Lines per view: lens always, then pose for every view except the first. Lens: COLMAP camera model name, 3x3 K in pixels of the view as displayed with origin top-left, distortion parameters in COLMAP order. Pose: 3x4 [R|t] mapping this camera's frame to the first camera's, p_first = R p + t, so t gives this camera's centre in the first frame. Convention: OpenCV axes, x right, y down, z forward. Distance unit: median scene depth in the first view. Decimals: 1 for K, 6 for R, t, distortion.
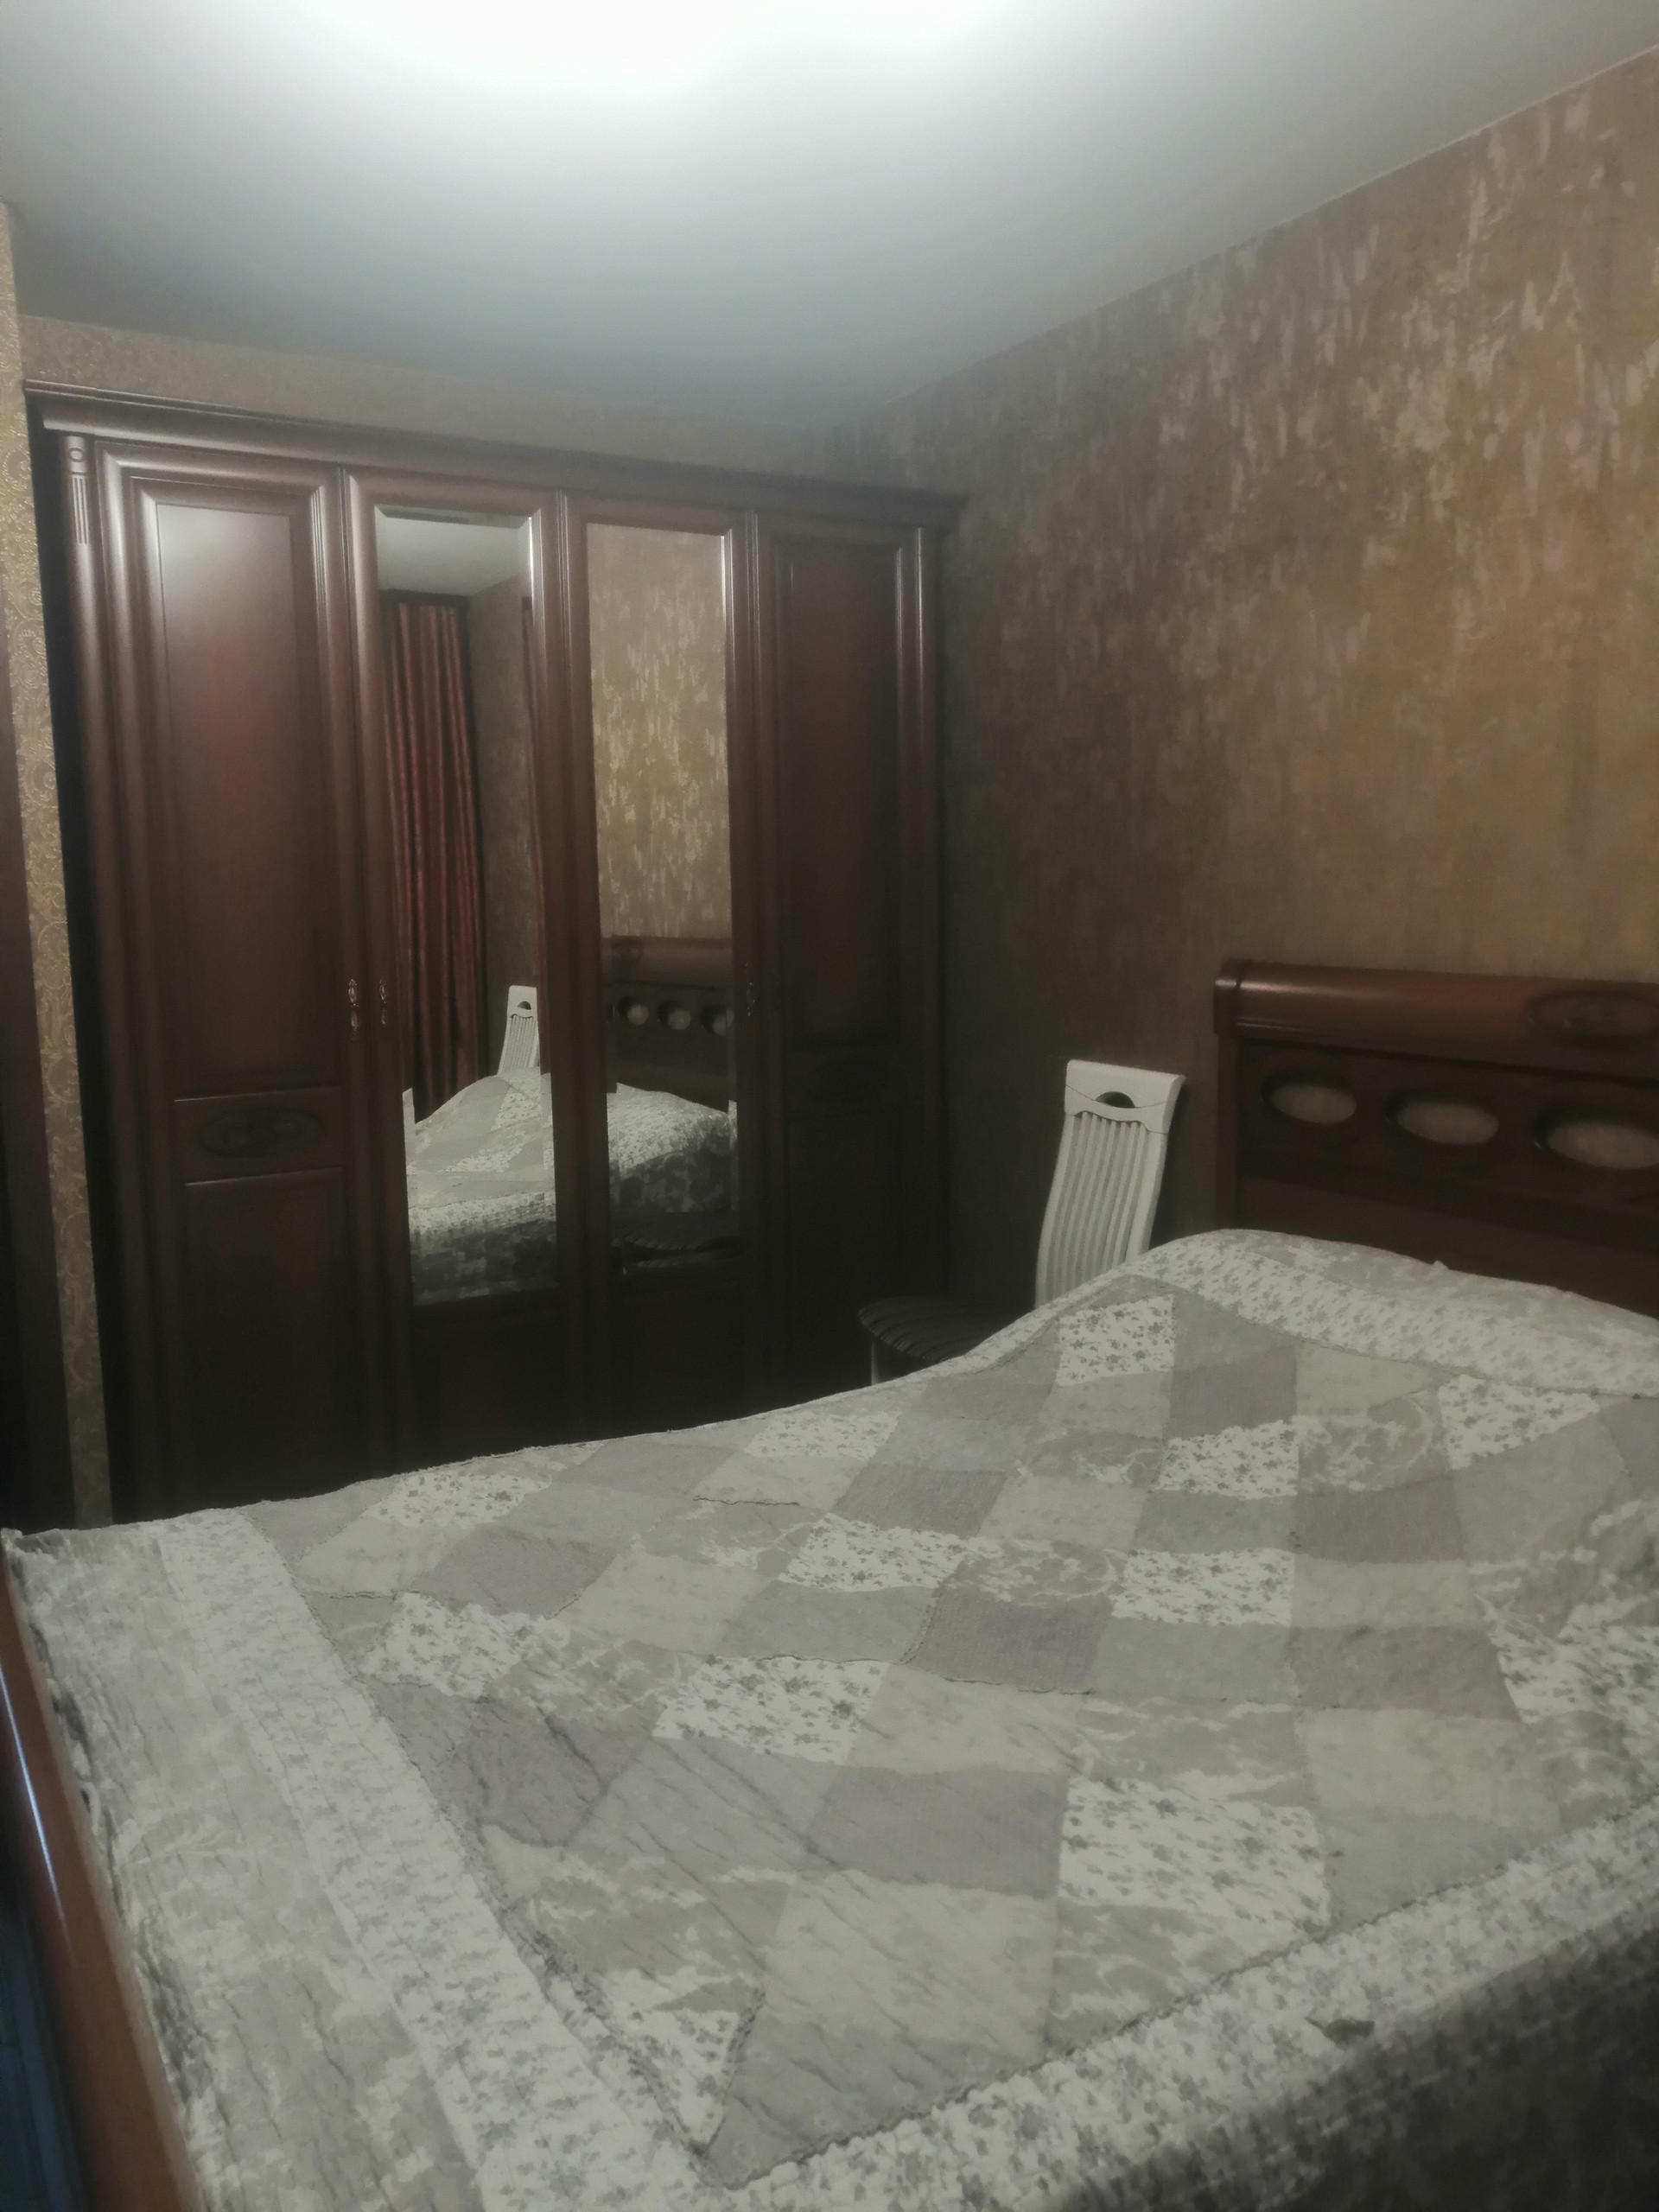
lens RADIAL K [[1747.5, 0, 835.6], [0, 1747.5, 1101.2], [0, 0, 1]] dist [-0.016732, 0.061594]
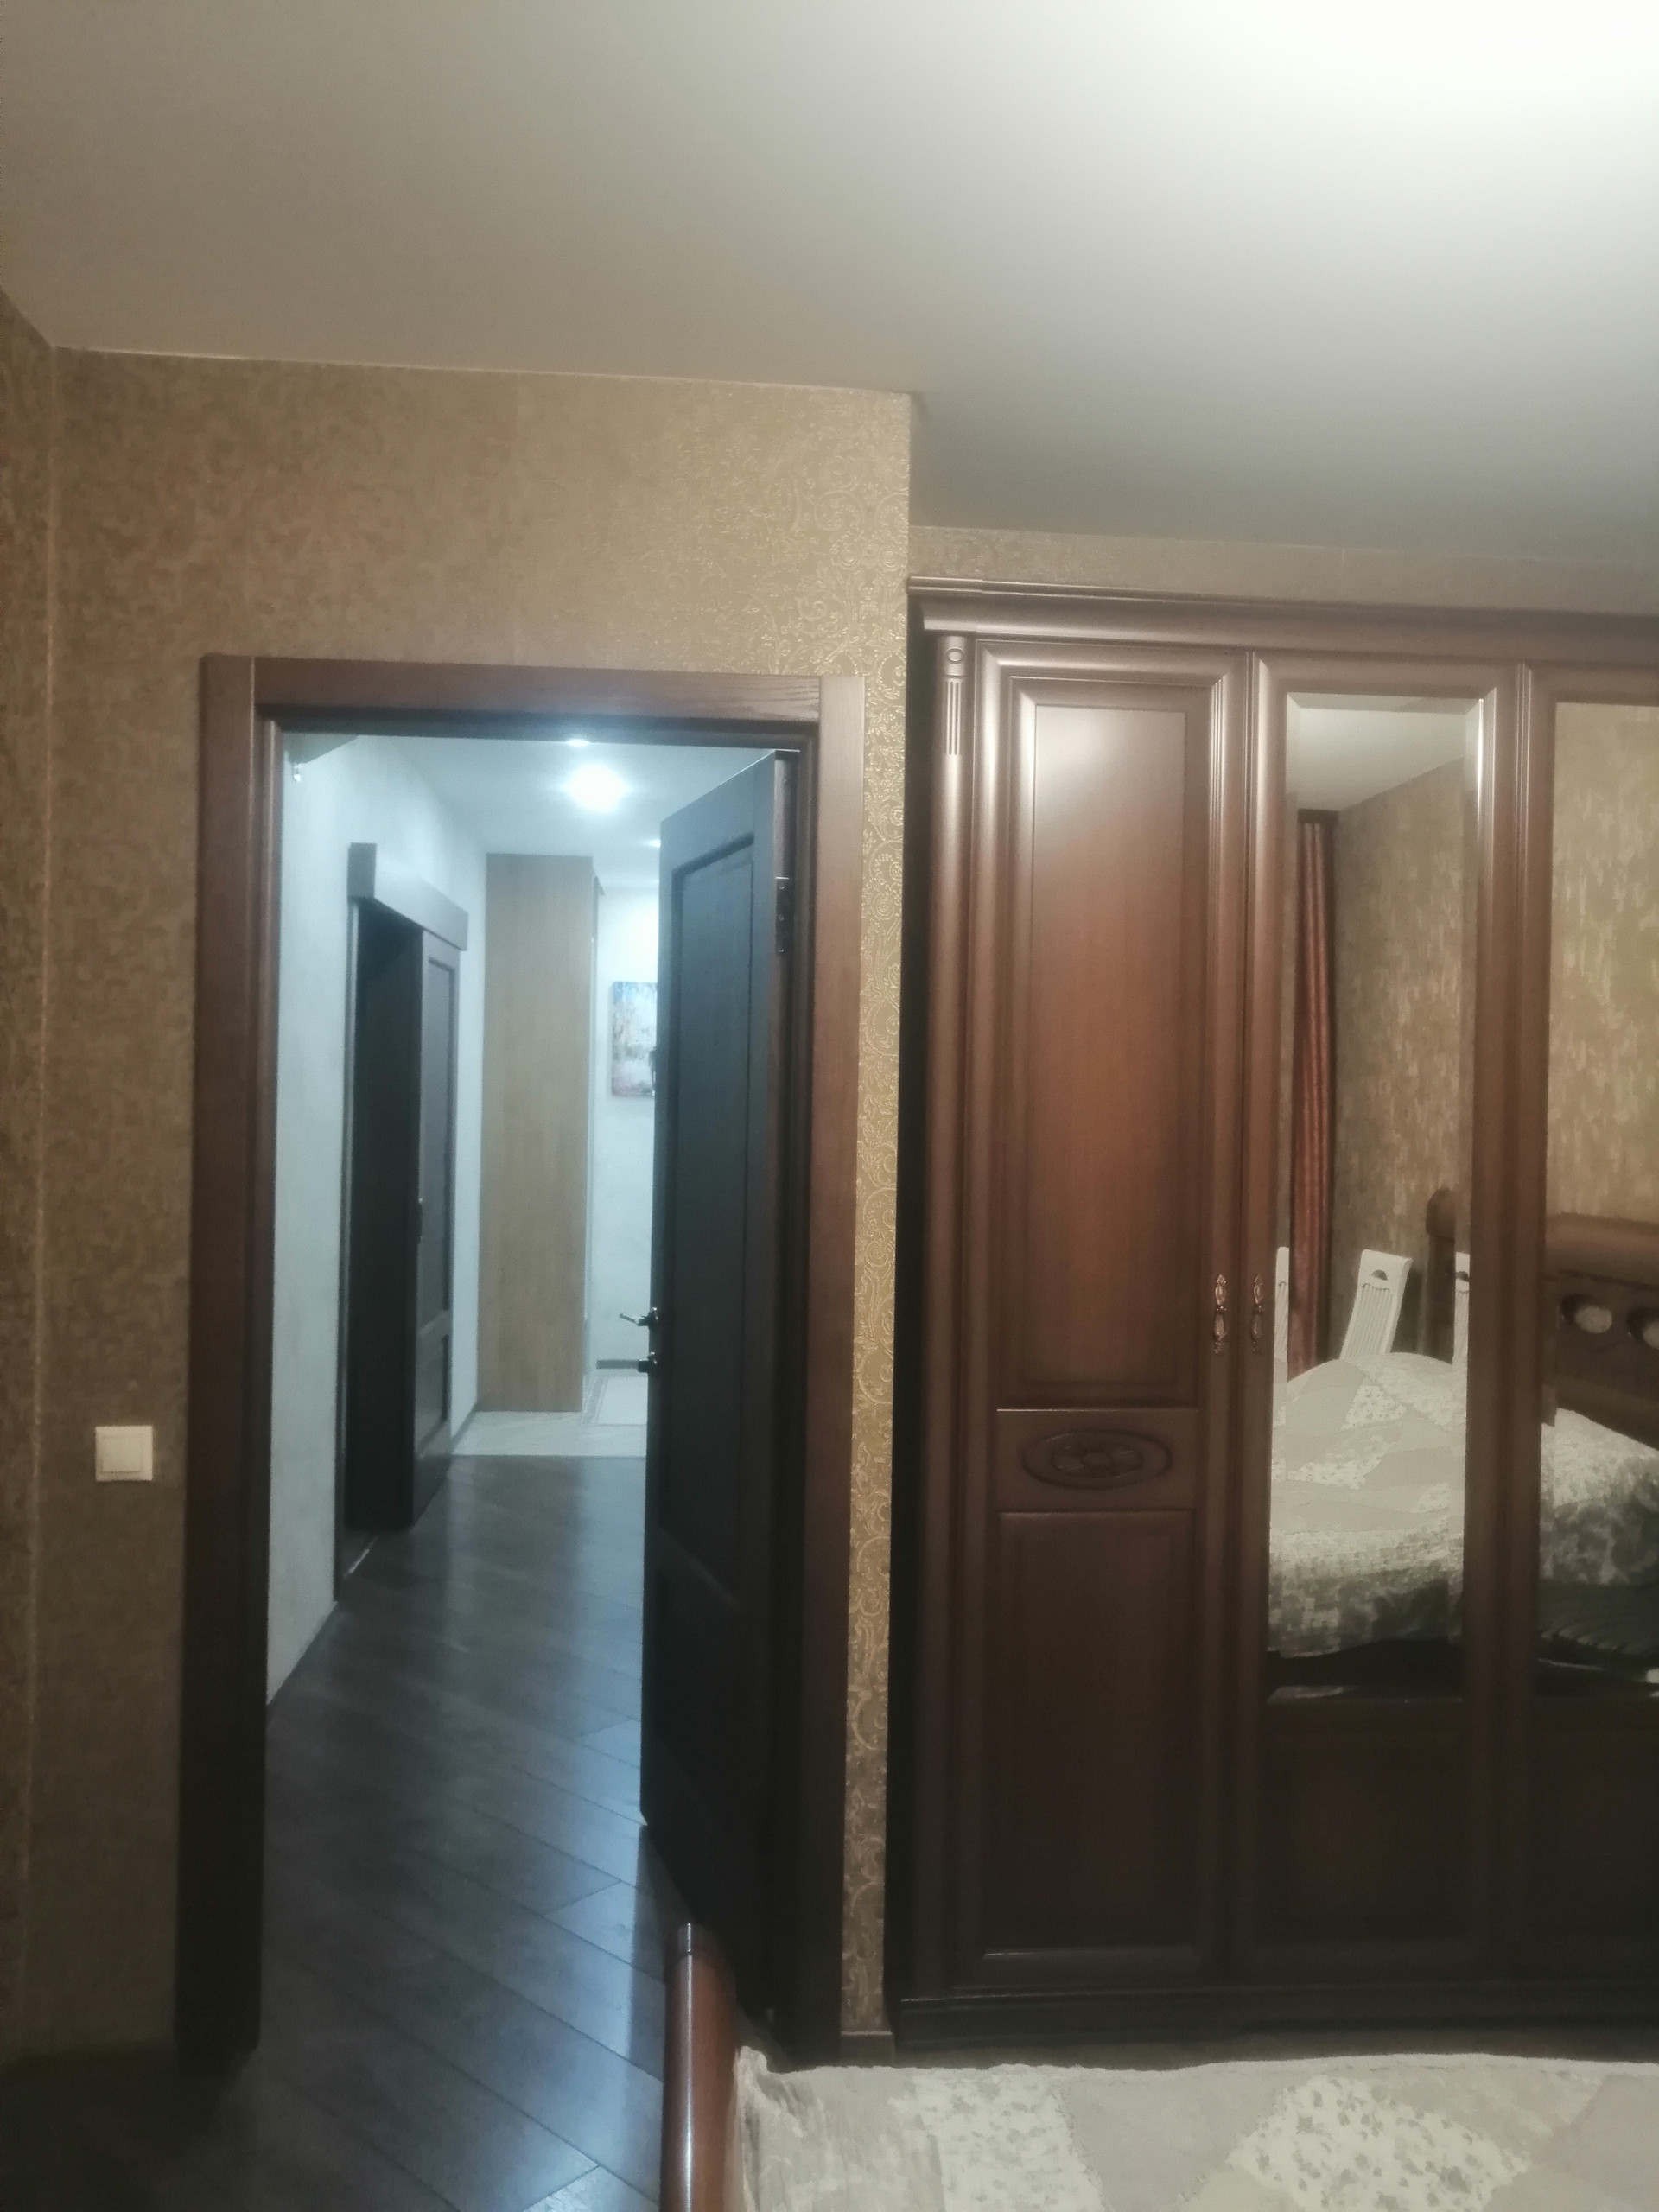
lens RADIAL K [[1747.5, 0, 841.4], [0, 1747.5, 1104.2], [0, 0, 1]] dist [-0.016732, 0.061594]
pose [[0.901391, 0.037970, -0.431338, -0.097157], [-0.090411, 0.990695, -0.101727, -0.052617], [0.423462, 0.130694, 0.896437, 0.216495]]
